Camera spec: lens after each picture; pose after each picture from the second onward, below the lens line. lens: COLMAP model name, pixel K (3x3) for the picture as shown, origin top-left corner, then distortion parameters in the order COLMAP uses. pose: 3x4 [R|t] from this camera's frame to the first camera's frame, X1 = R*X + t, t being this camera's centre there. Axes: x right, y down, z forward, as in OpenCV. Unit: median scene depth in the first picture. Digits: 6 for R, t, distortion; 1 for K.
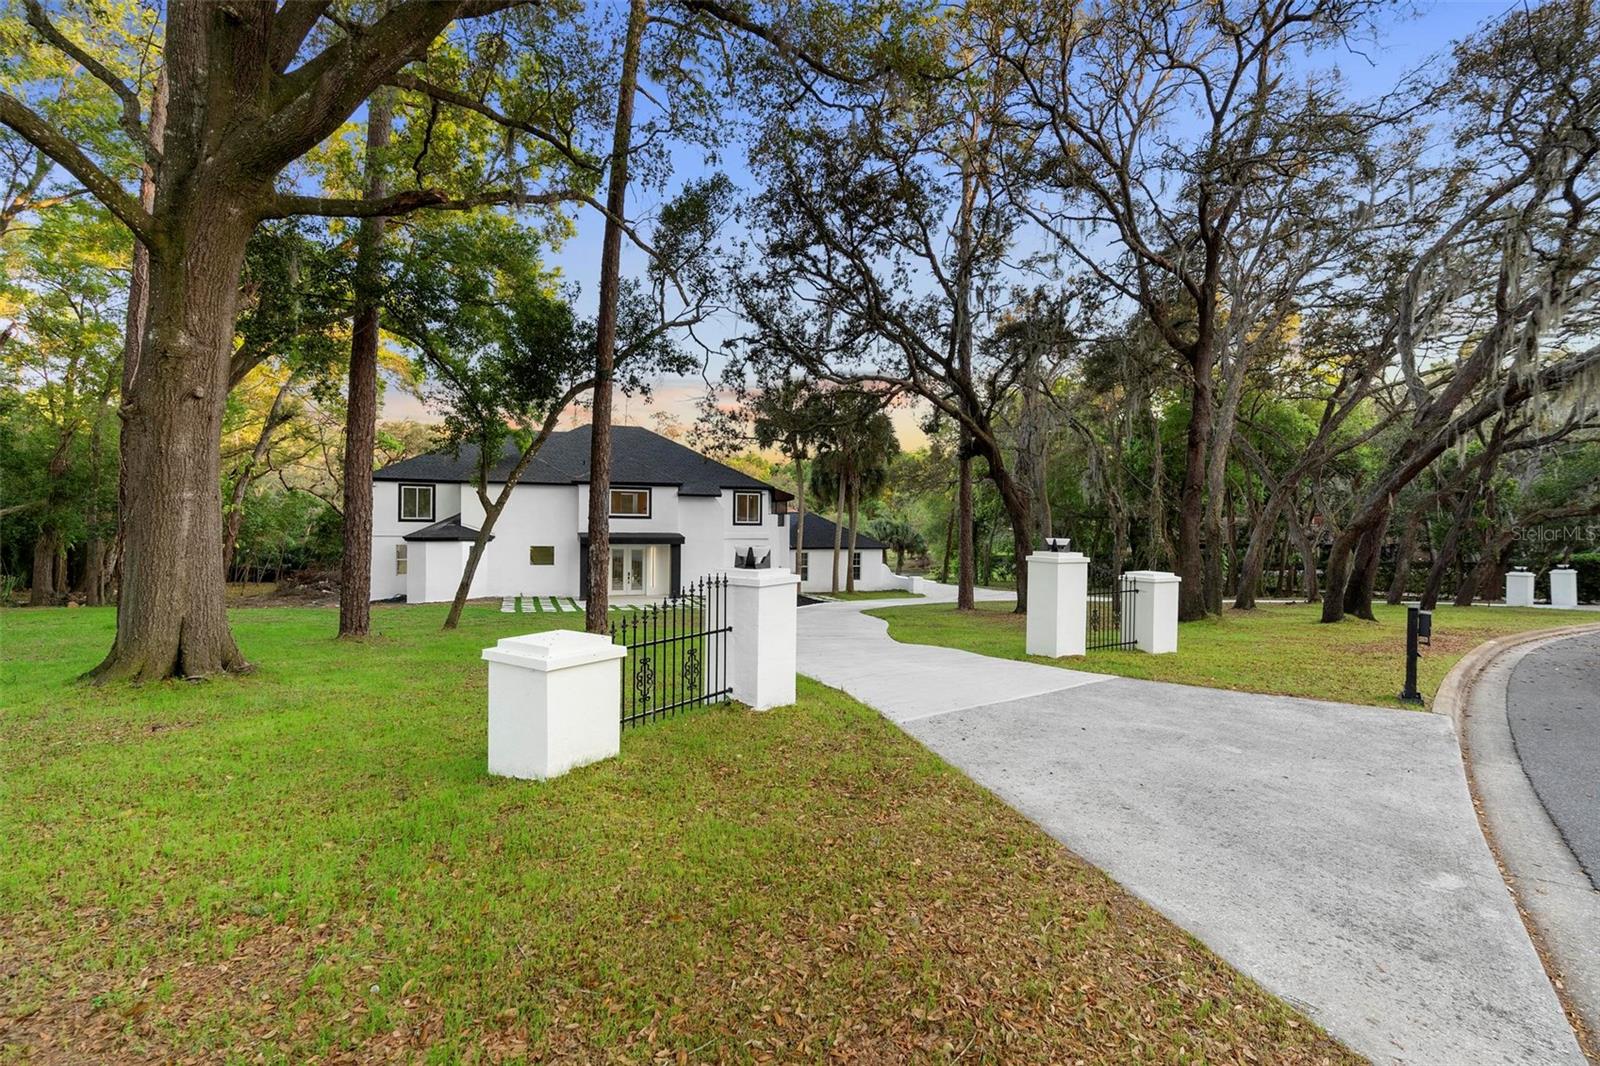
lens RADIAL K [[738.6, 0, 800.0], [0, 738.6, 533.0], [0, 0, 1]] dist [-0.004180, 0.000984]
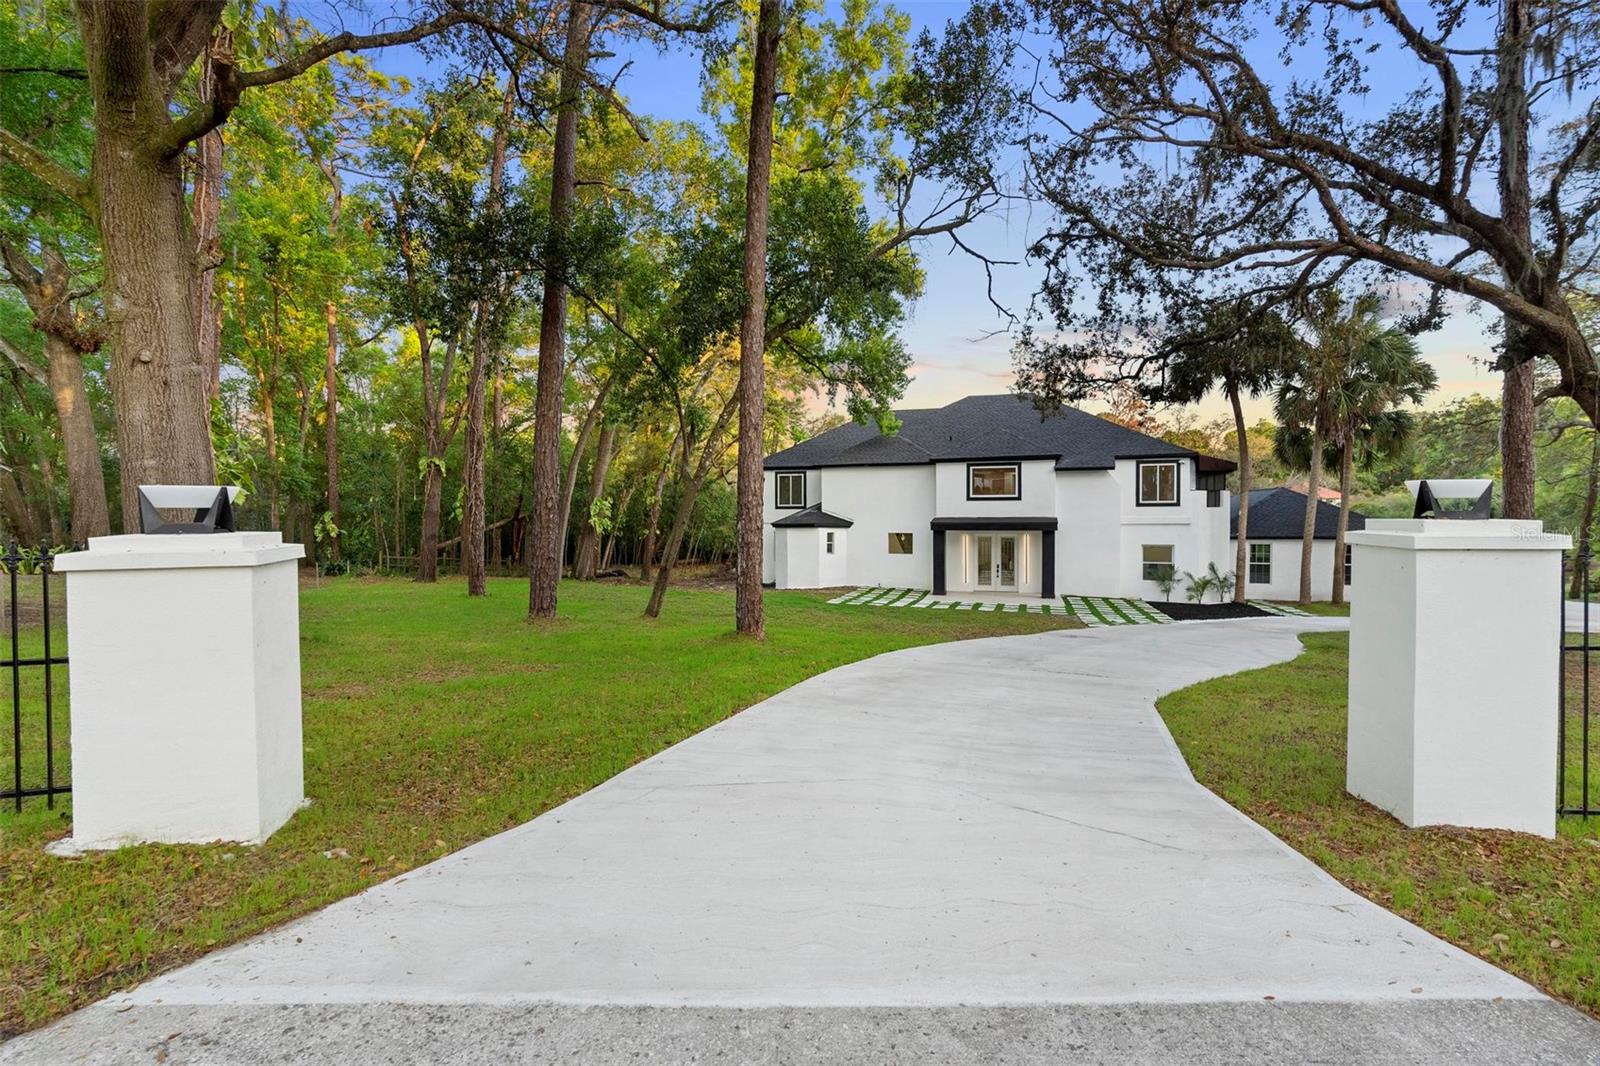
lens RADIAL K [[738.6, 0, 800.0], [0, 738.6, 533.0], [0, 0, 1]] dist [-0.004180, 0.000984]
pose [[0.780419, 0.000407, -0.625256, 0.125952], [0.005004, 0.999964, 0.006896, 0.010874], [0.625236, -0.008510, 0.780389, 0.206954]]
